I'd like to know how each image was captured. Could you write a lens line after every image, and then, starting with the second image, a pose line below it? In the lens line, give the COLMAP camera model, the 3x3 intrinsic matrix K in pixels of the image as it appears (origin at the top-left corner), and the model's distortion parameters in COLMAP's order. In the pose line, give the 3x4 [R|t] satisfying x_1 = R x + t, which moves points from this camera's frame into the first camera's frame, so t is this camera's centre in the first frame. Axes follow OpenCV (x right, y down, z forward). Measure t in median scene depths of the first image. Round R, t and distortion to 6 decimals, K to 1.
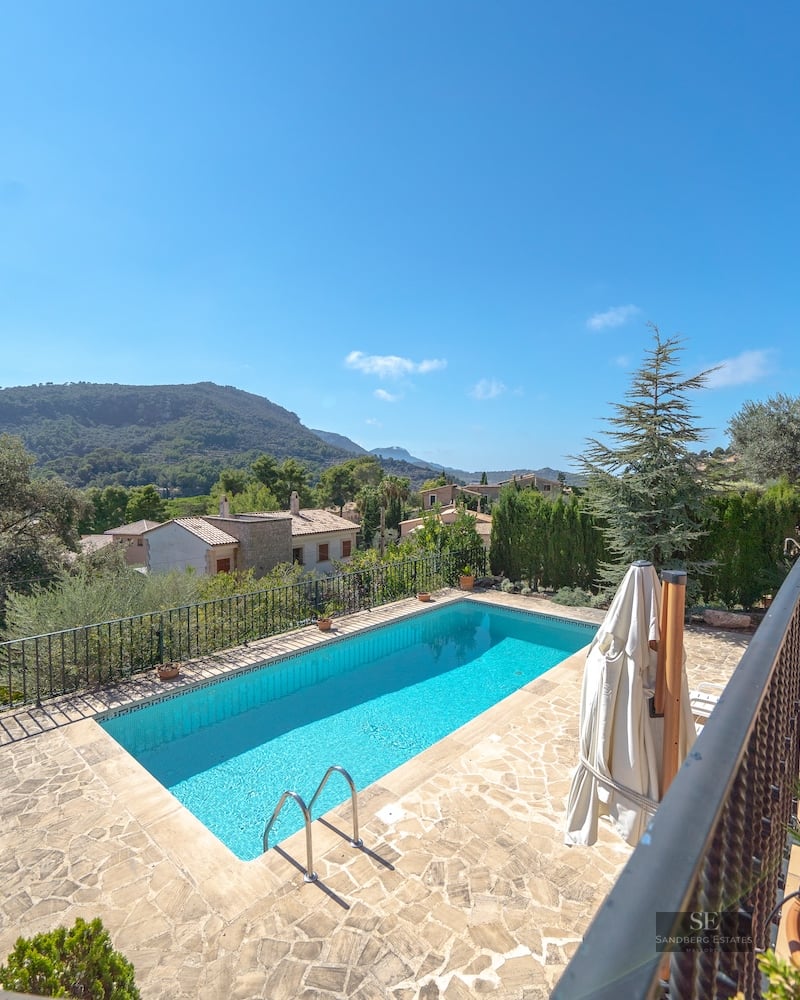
lens RADIAL K [[510.4, 0, 398.0], [0, 510.4, 503.5], [0, 0, 1]] dist [-0.000026, -0.000218]
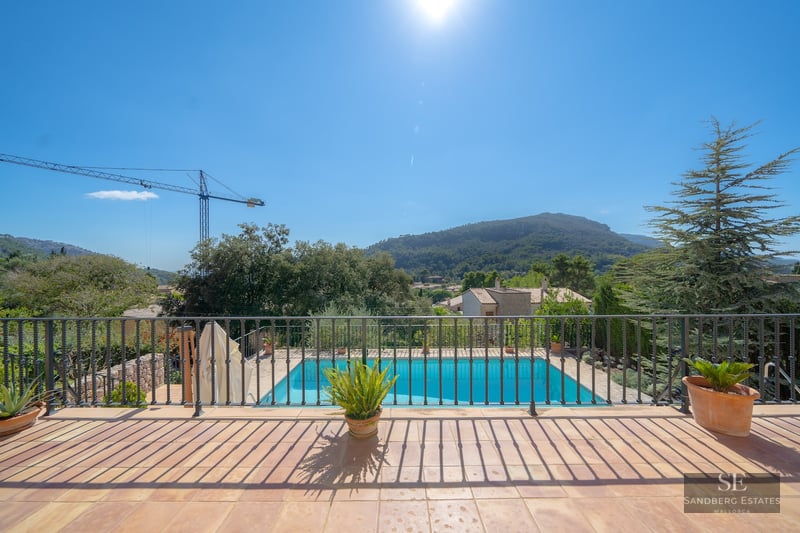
lens RADIAL K [[272.9, 0, 400.0], [0, 272.9, 266.6], [0, 0, 1]] dist [-0.000035, -0.000163]
pose [[0.664767, 0.001059, -0.747050, 0.343430], [-0.038089, 0.998746, -0.032478, -0.020692], [0.746079, 0.050045, 0.663974, 0.154654]]
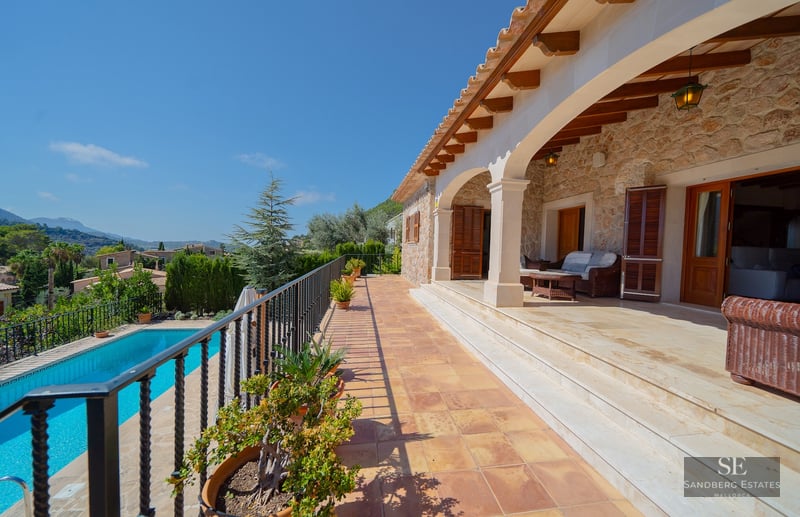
lens RADIAL K [[279.8, 0, 401.2], [0, 279.8, 259.1], [0, 0, 1]] dist [-0.006182, 0.000467]
pose [[0.640866, -0.015821, 0.767490, -0.001465], [0.022198, 0.999751, 0.002073, 0.001756], [-0.767332, 0.015708, 0.641058, -0.058602]]
